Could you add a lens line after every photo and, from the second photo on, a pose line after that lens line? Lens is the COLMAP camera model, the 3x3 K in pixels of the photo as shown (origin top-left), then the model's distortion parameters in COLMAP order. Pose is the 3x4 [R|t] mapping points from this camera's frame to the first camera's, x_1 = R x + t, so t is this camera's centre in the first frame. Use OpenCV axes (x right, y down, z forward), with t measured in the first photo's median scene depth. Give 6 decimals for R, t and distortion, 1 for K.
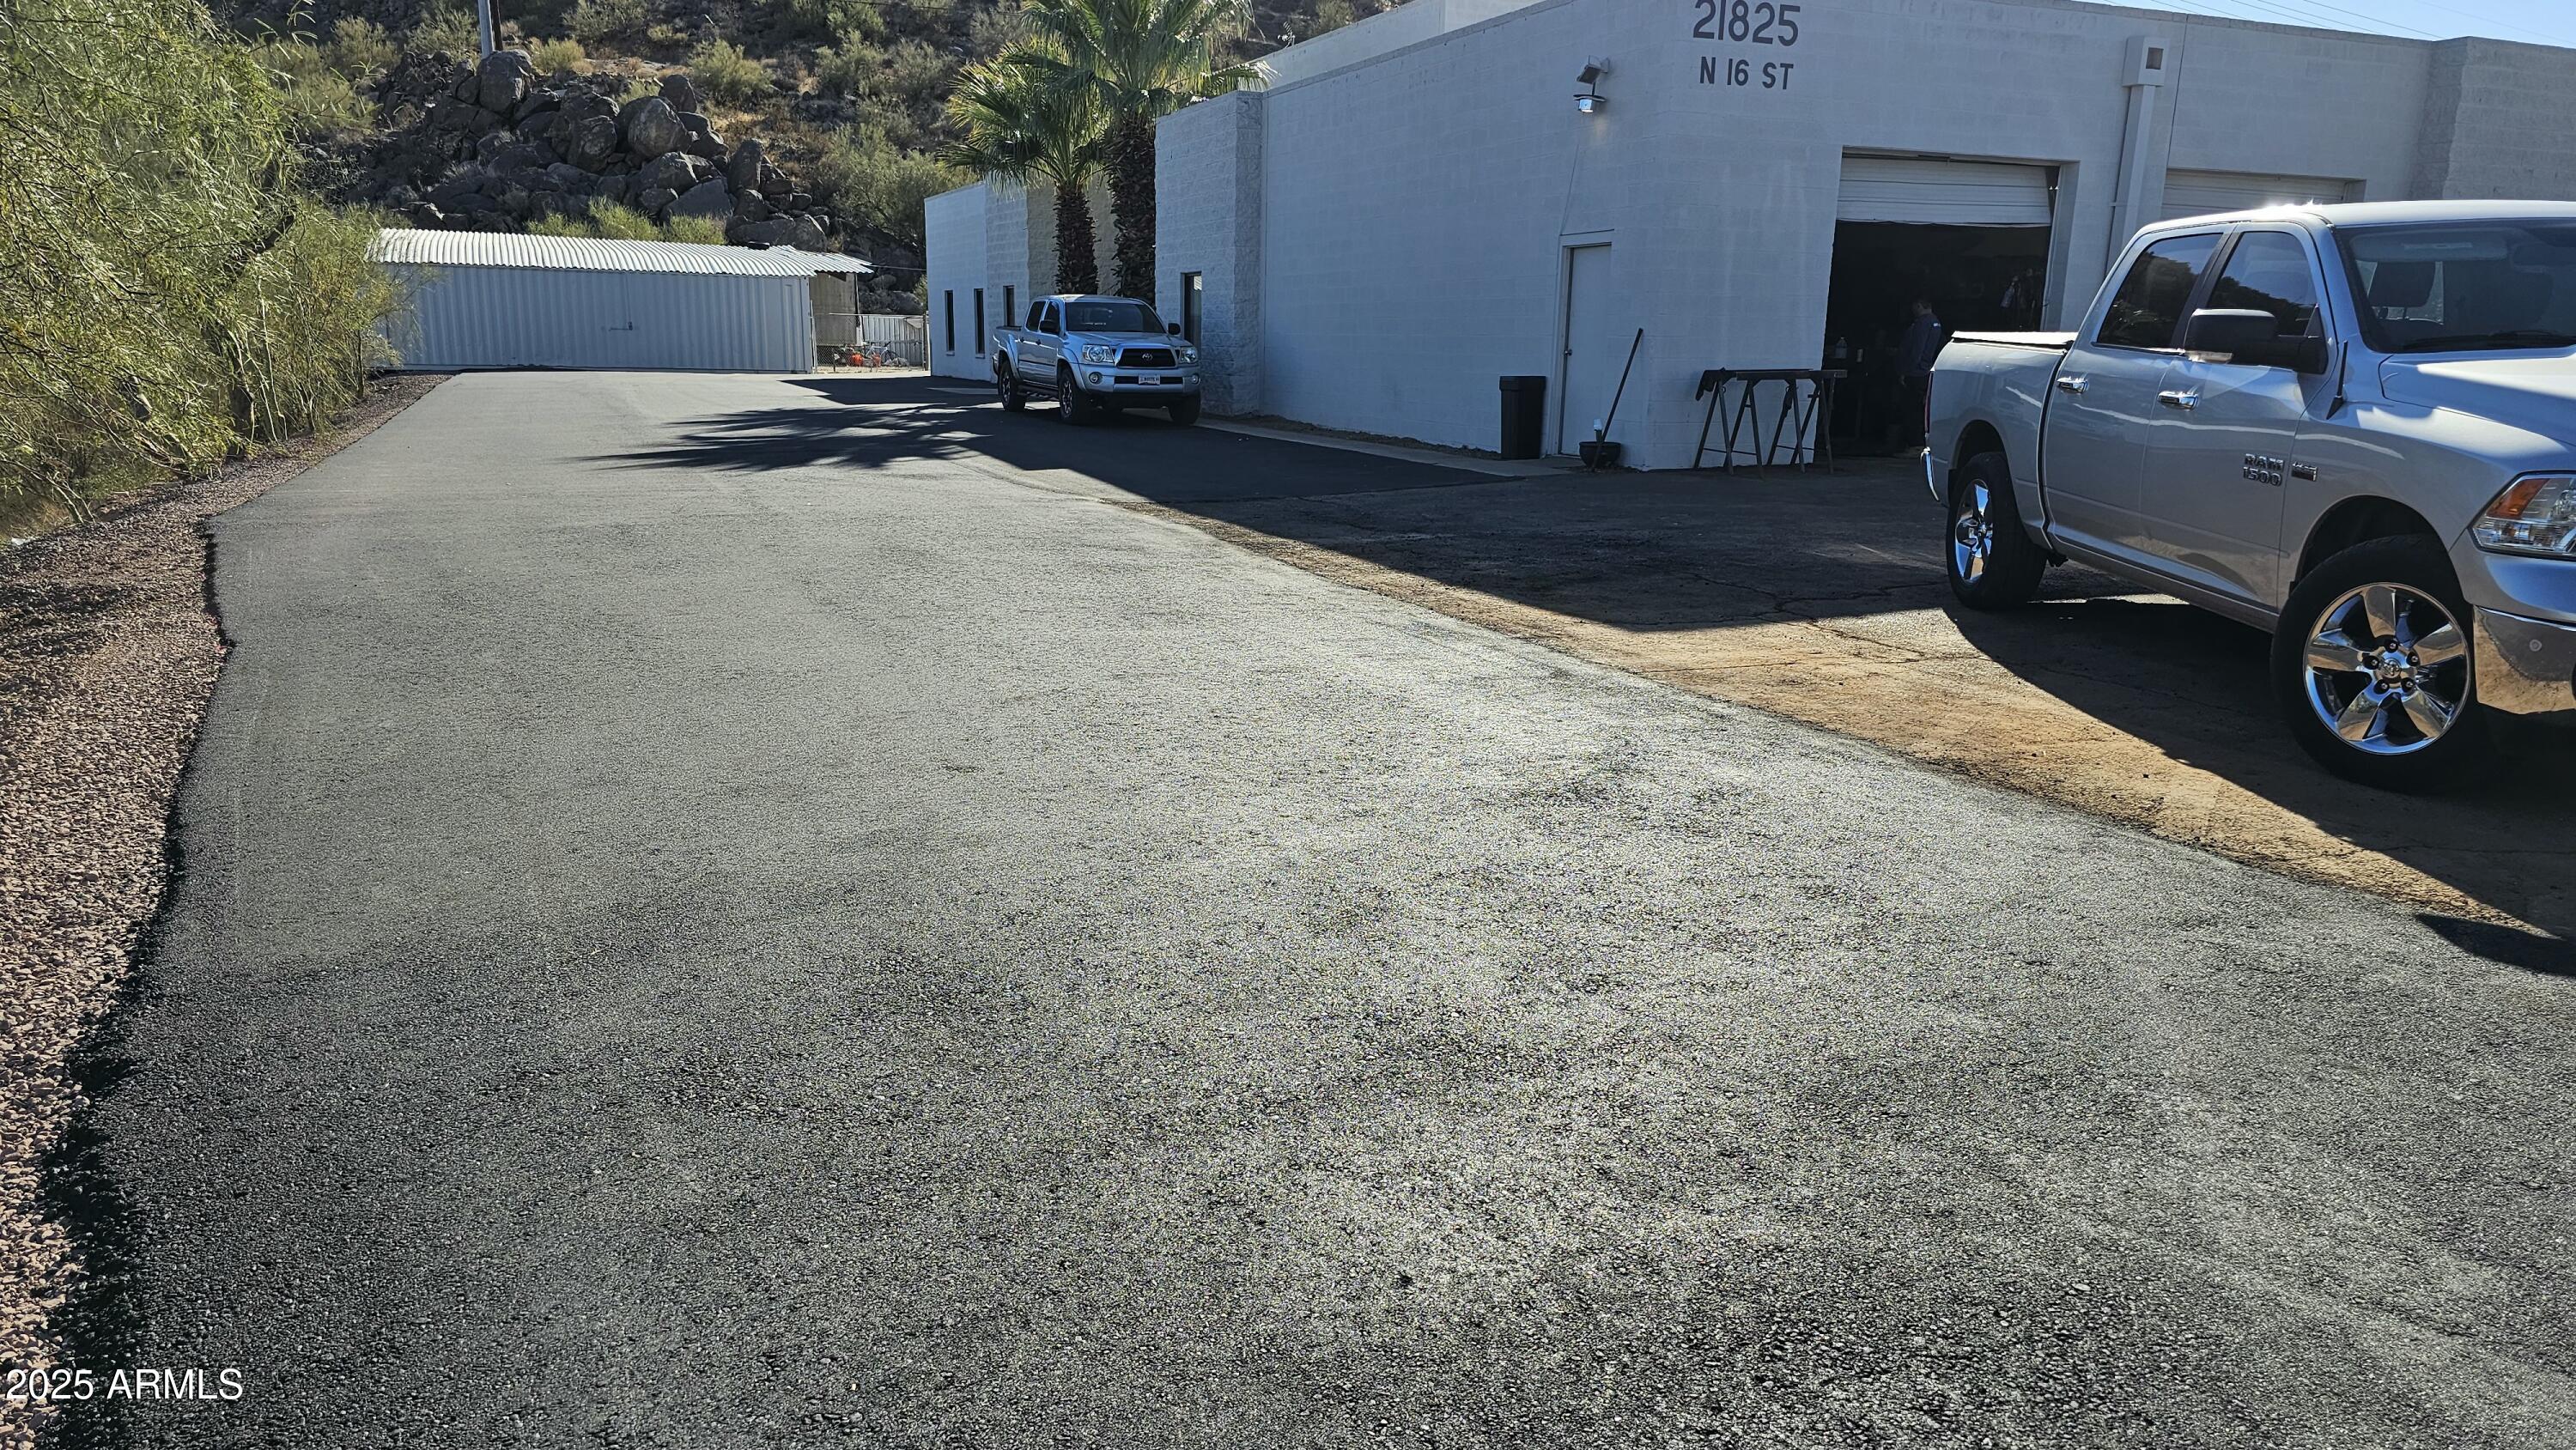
lens RADIAL K [[1715.3, 0, 1287.2], [0, 1715.3, 735.1], [0, 0, 1]] dist [0.049715, -0.040888]
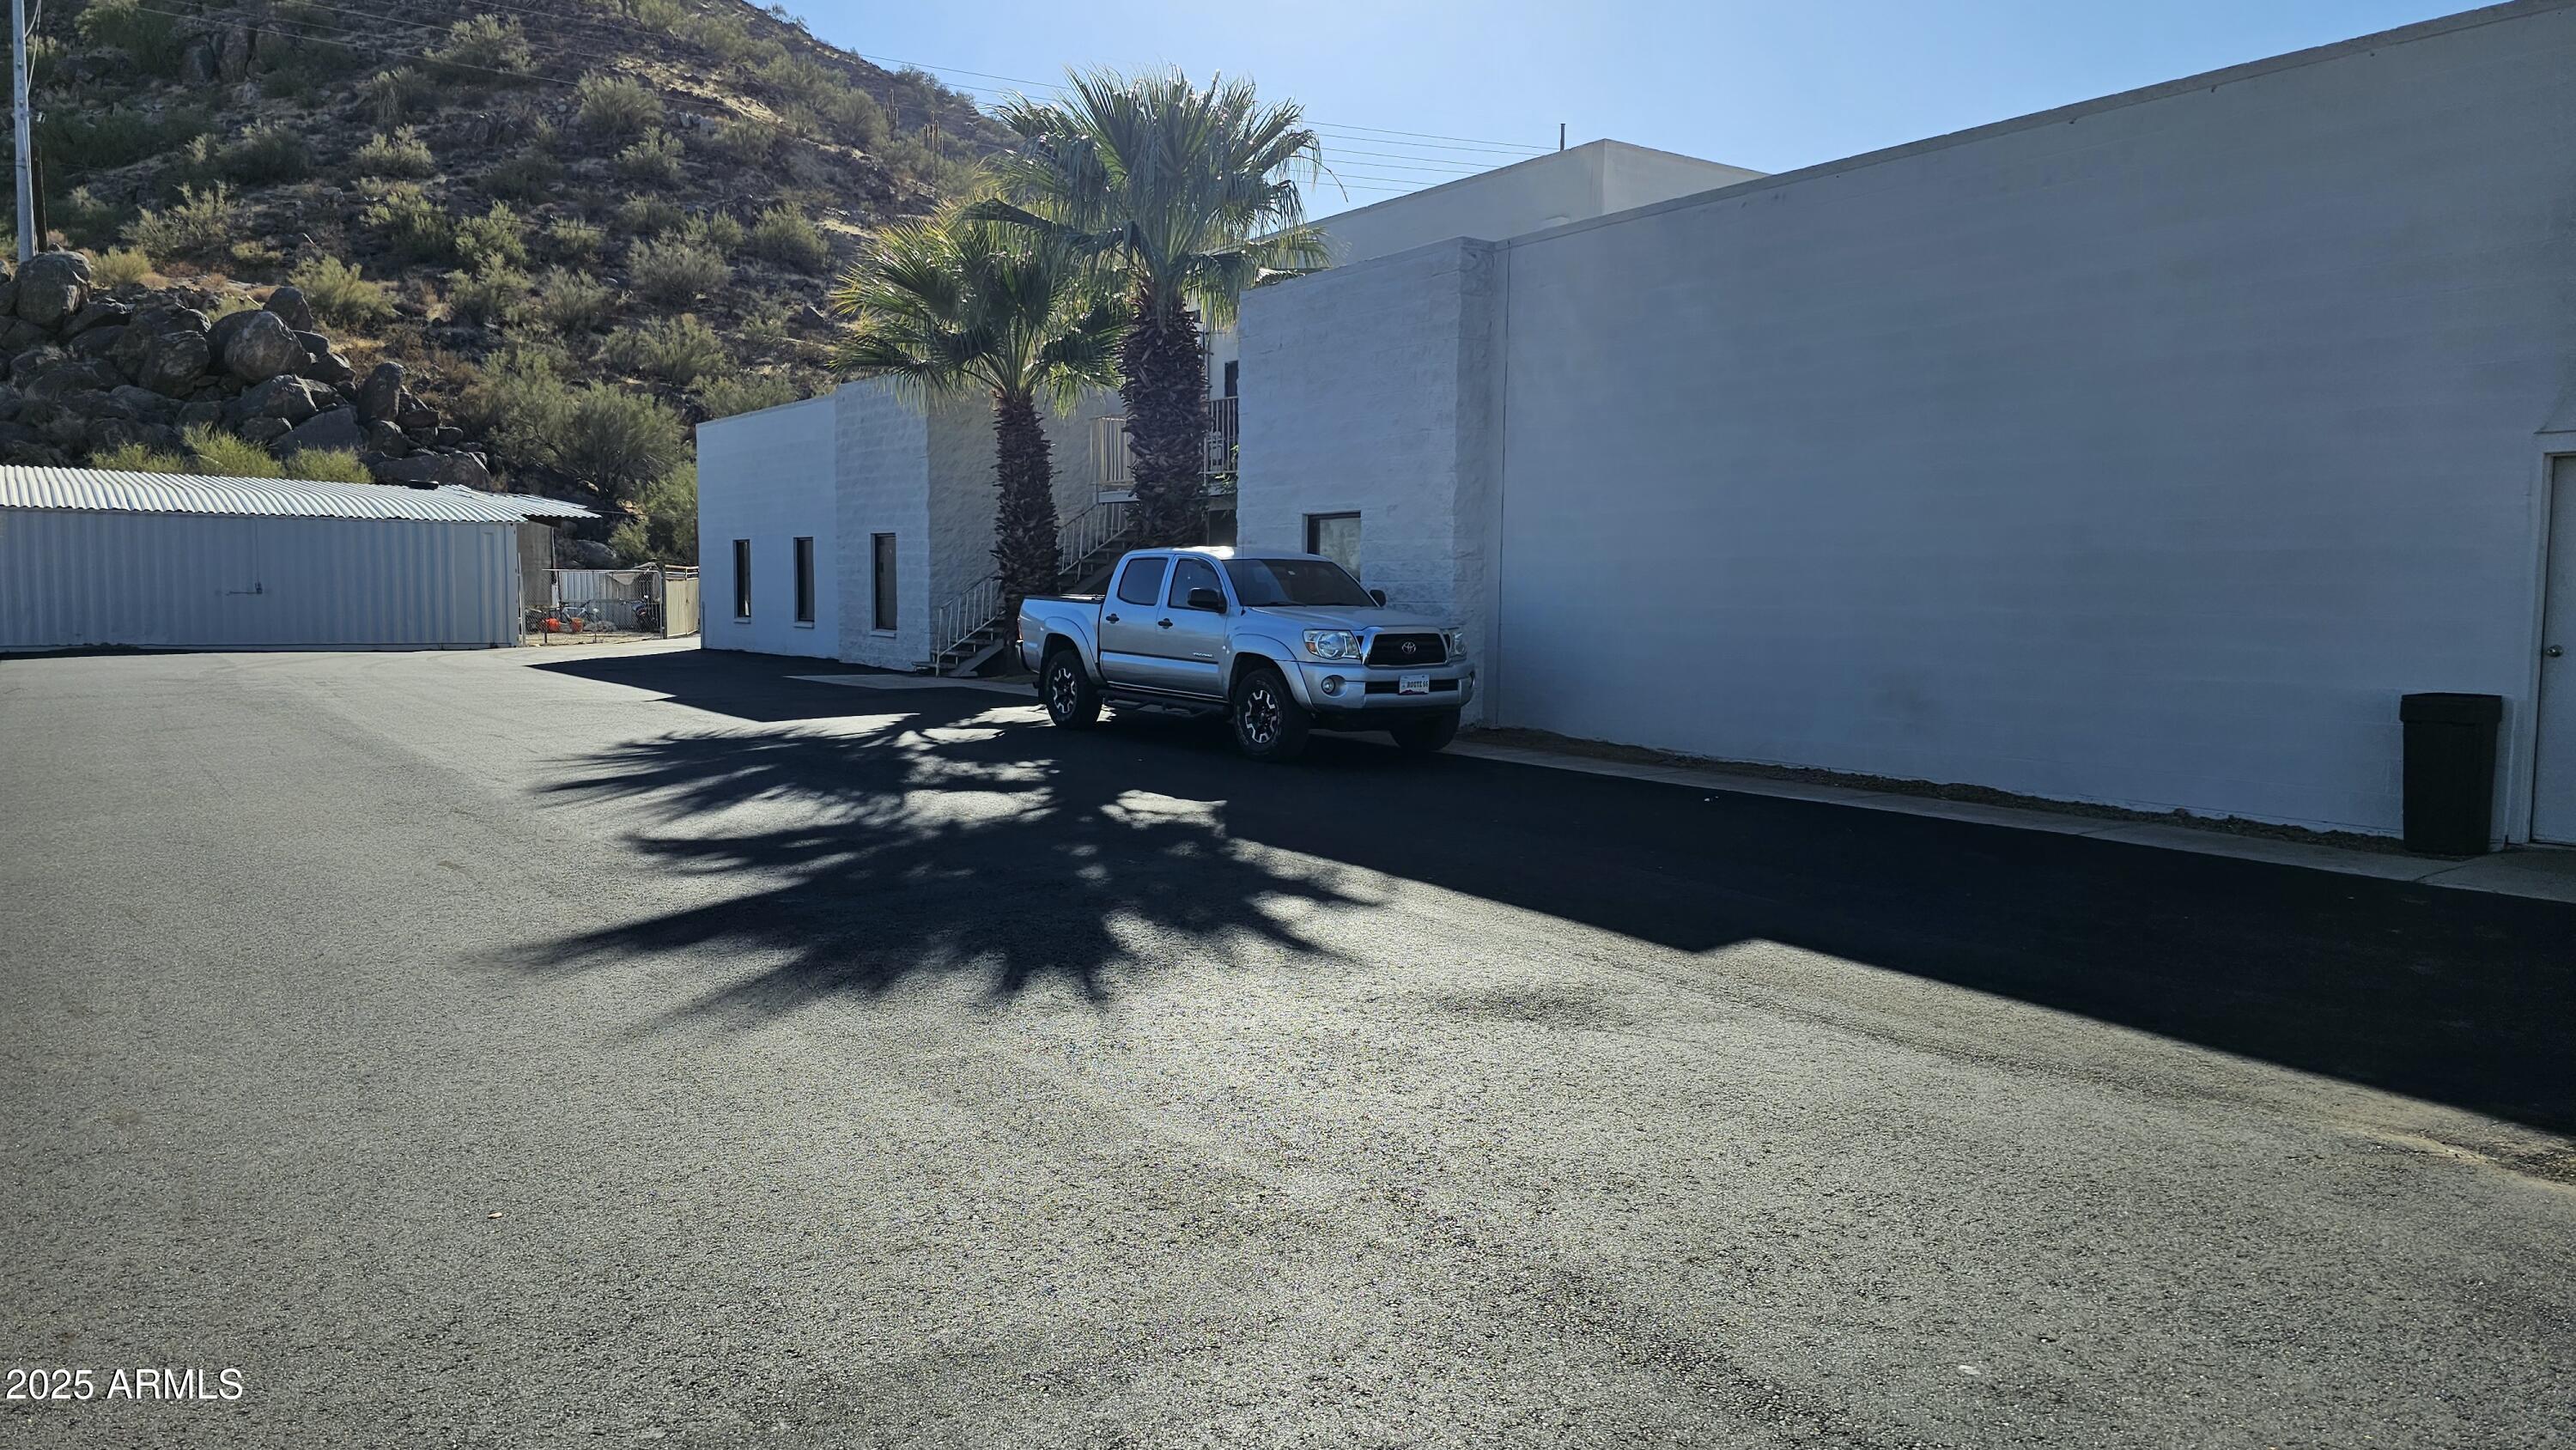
lens RADIAL K [[1715.3, 0, 1295.9], [0, 1715.3, 716.2], [0, 0, 1]] dist [0.049715, -0.040888]
pose [[0.974979, -0.023905, 0.221007, -0.074120], [0.056640, 0.988101, -0.142994, -0.034059], [-0.214959, 0.151934, 0.964732, 0.131638]]
